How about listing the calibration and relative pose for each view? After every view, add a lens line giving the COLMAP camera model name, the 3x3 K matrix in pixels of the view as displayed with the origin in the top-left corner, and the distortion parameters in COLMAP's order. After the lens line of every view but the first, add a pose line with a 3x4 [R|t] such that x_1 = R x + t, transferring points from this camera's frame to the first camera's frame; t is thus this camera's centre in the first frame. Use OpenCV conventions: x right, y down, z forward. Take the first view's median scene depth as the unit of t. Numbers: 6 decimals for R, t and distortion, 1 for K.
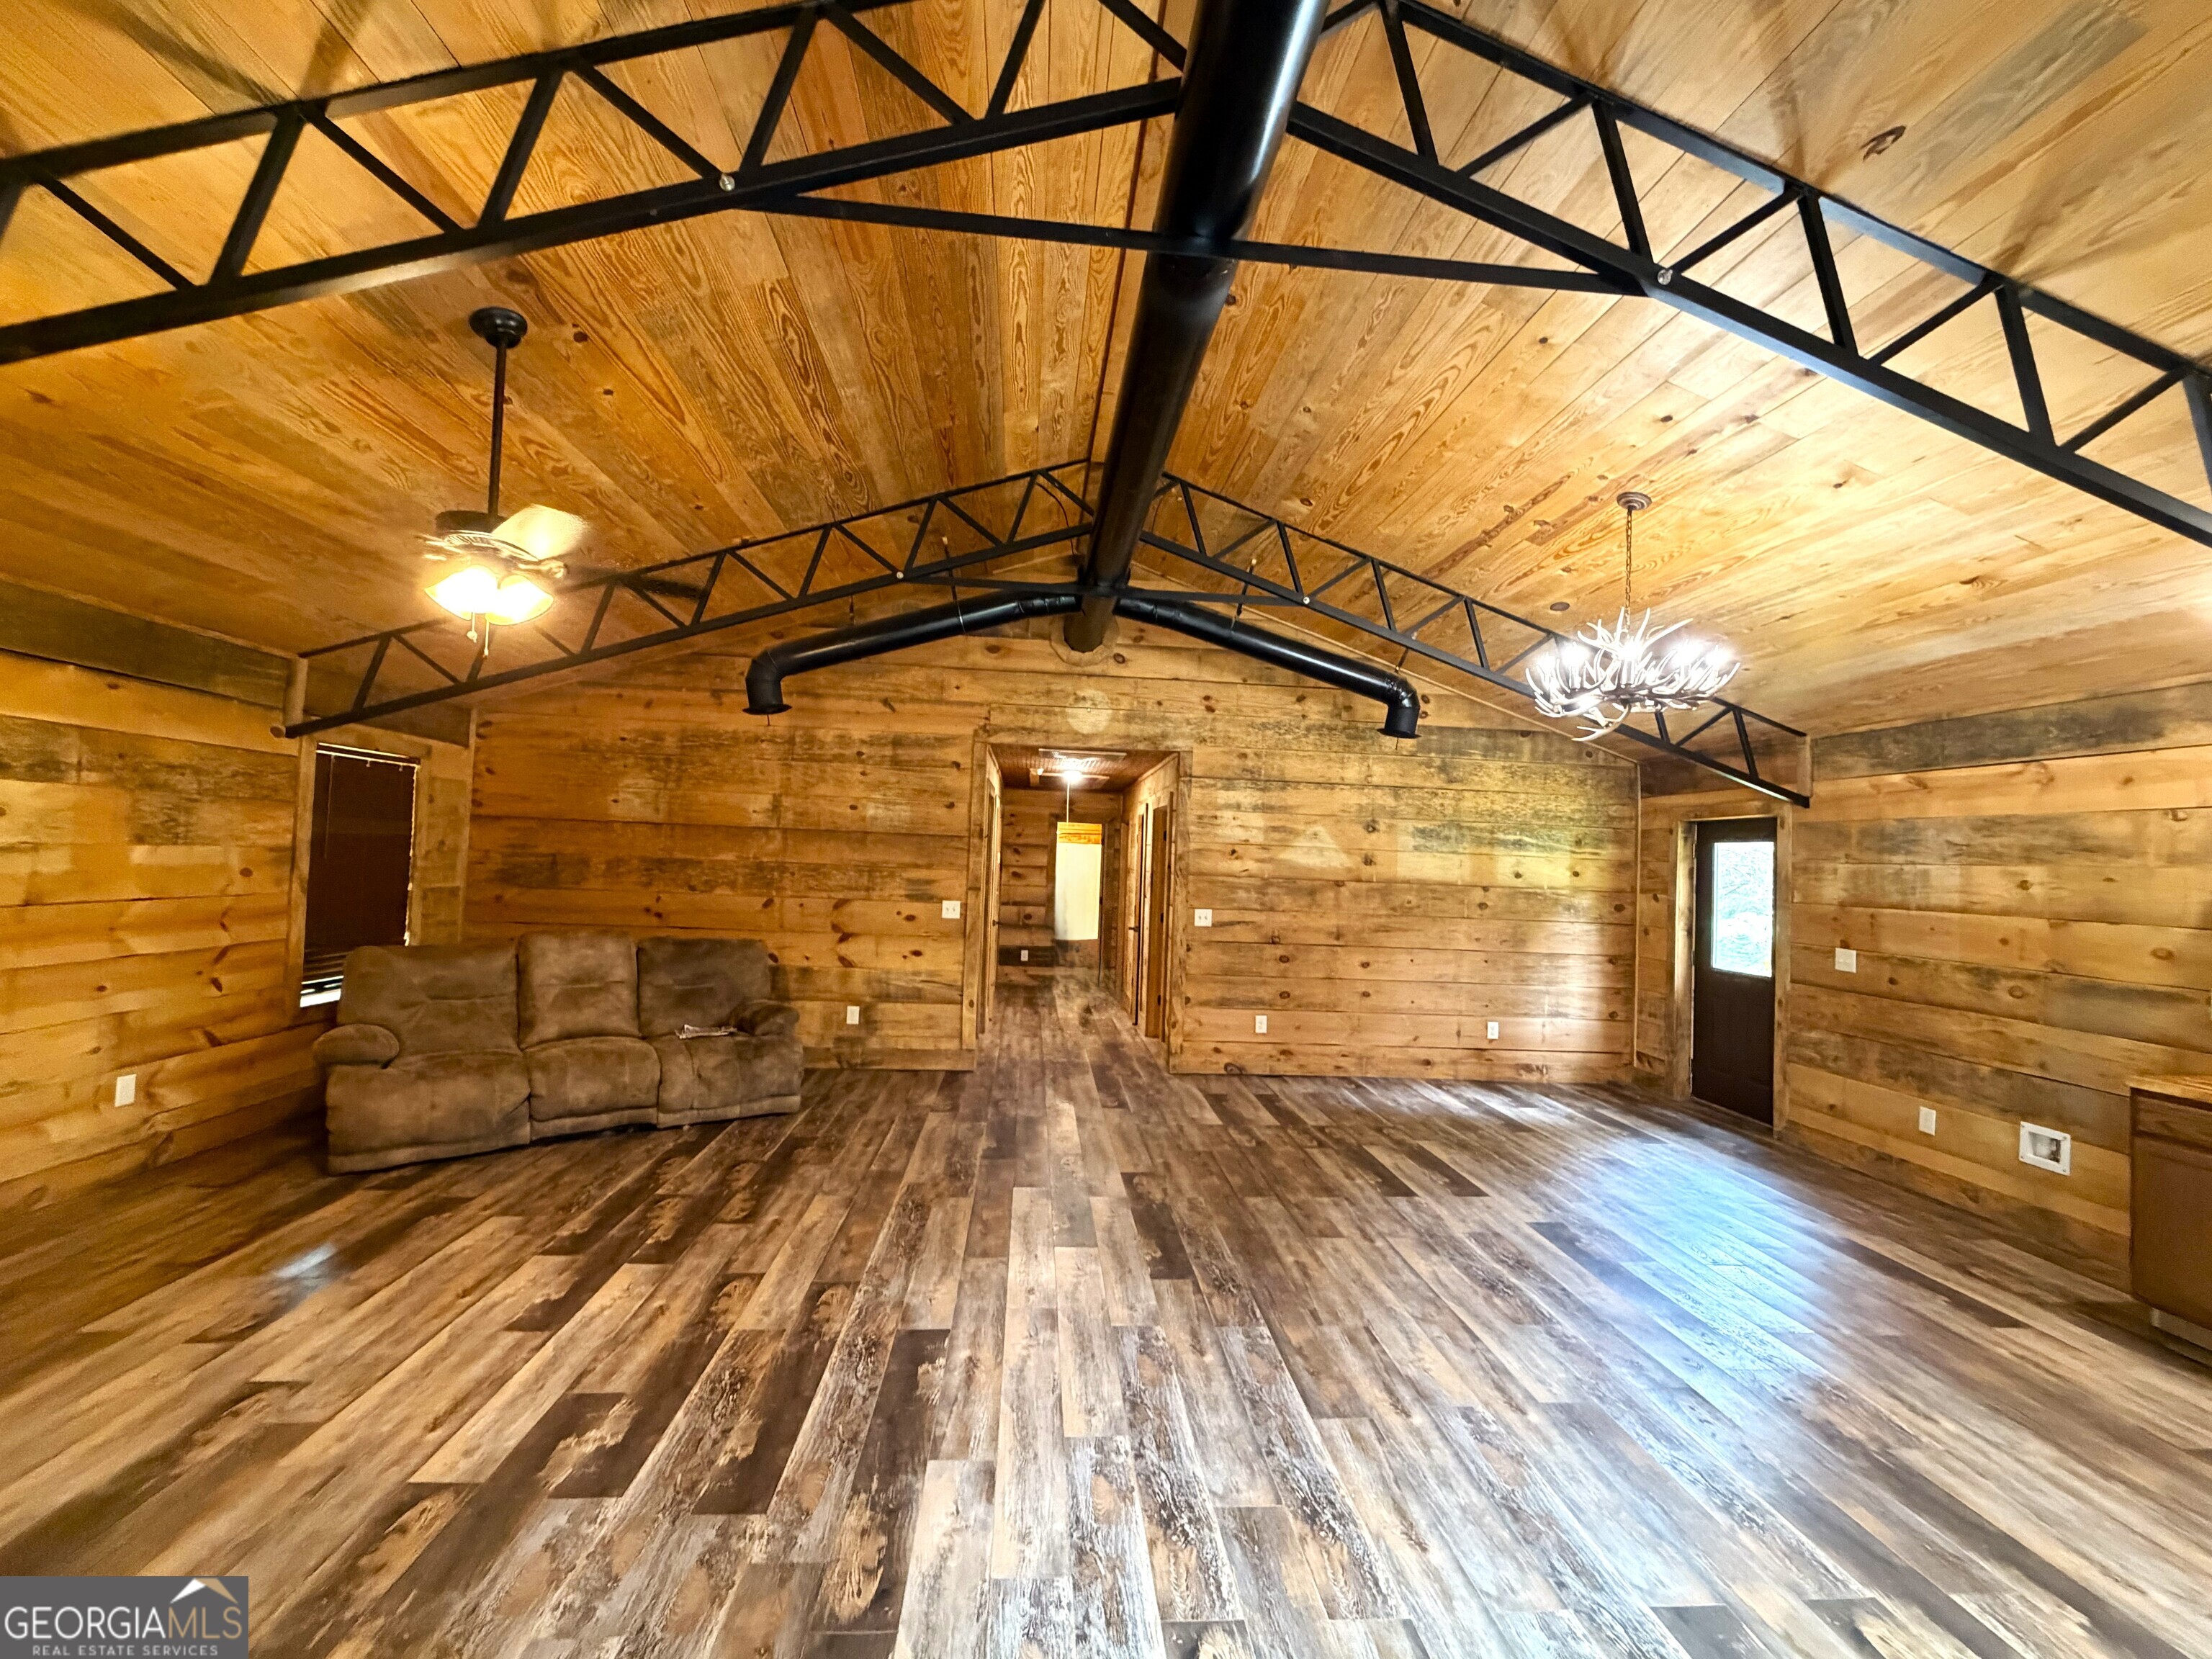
lens RADIAL K [[926.0, 0, 1106.0], [0, 926.0, 829.5], [0, 0, 1]] dist [0.000686, 0.000087]
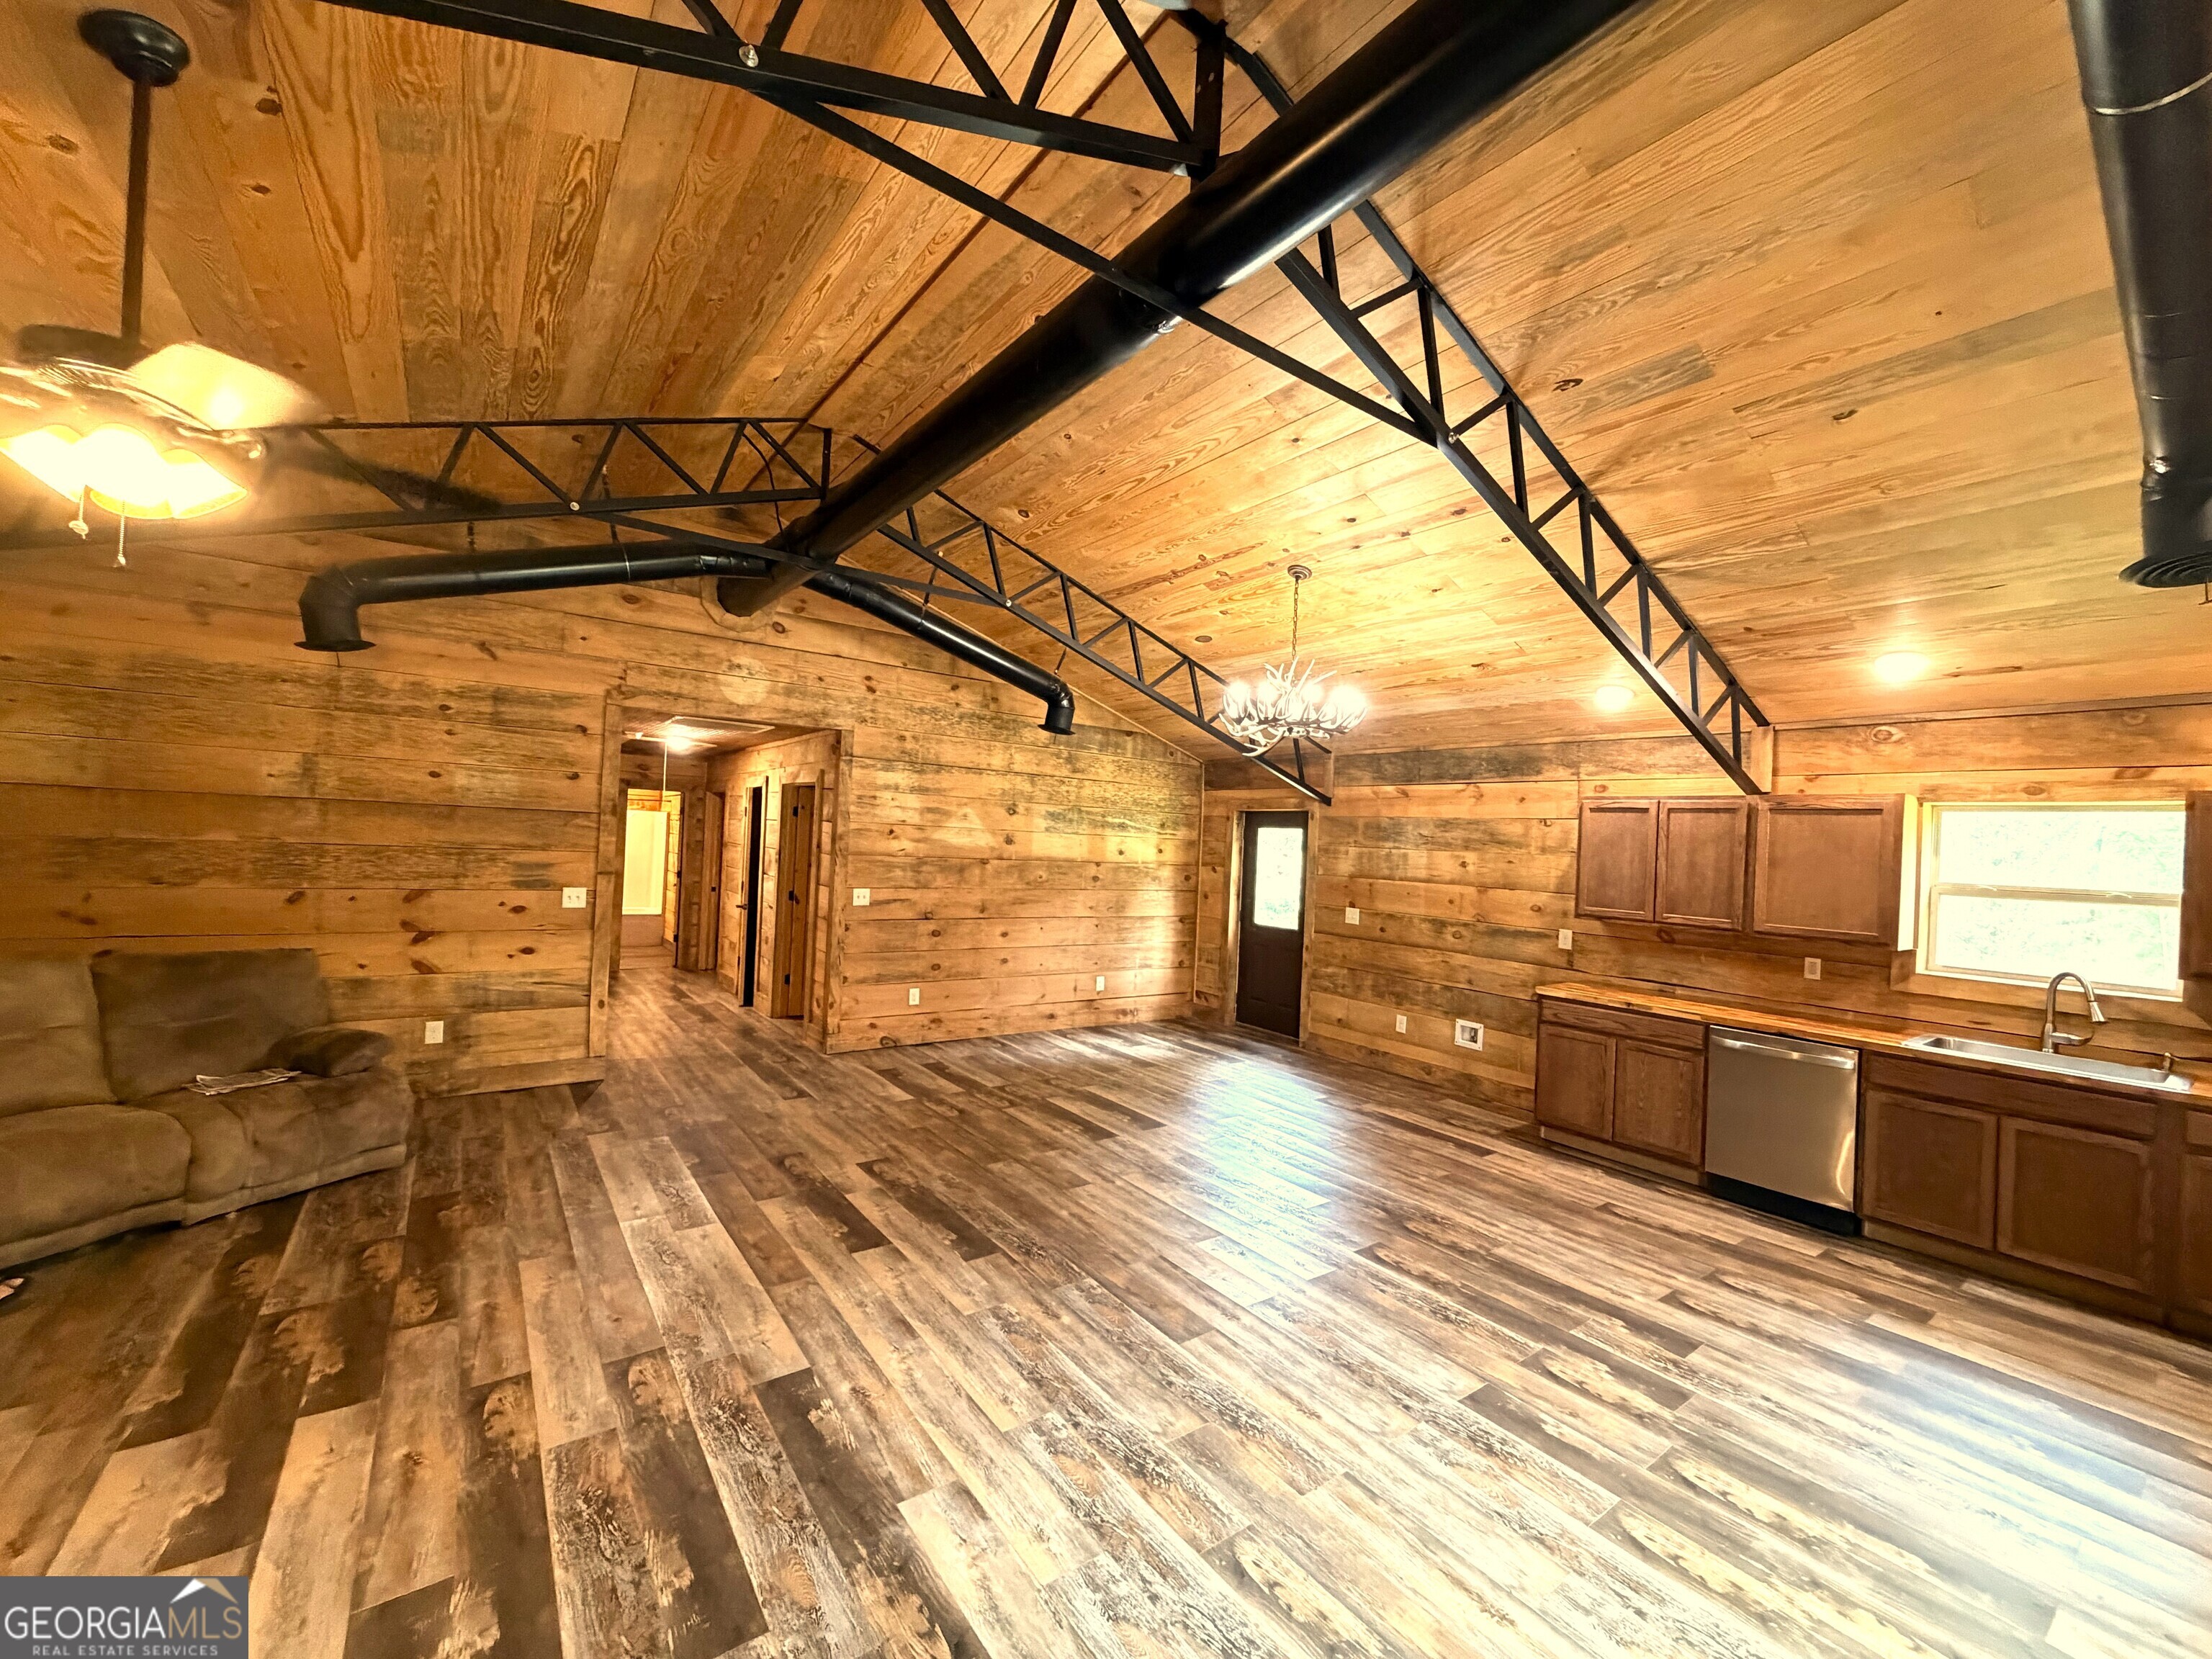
lens RADIAL K [[878.7, 0, 1106.0], [0, 878.7, 829.5], [0, 0, 1]] dist [0.000514, 0.000268]
pose [[0.854901, 0.007503, 0.518737, -0.232016], [-0.029353, 0.998993, 0.033925, -0.026121], [-0.517960, -0.044229, 0.854261, 0.067439]]
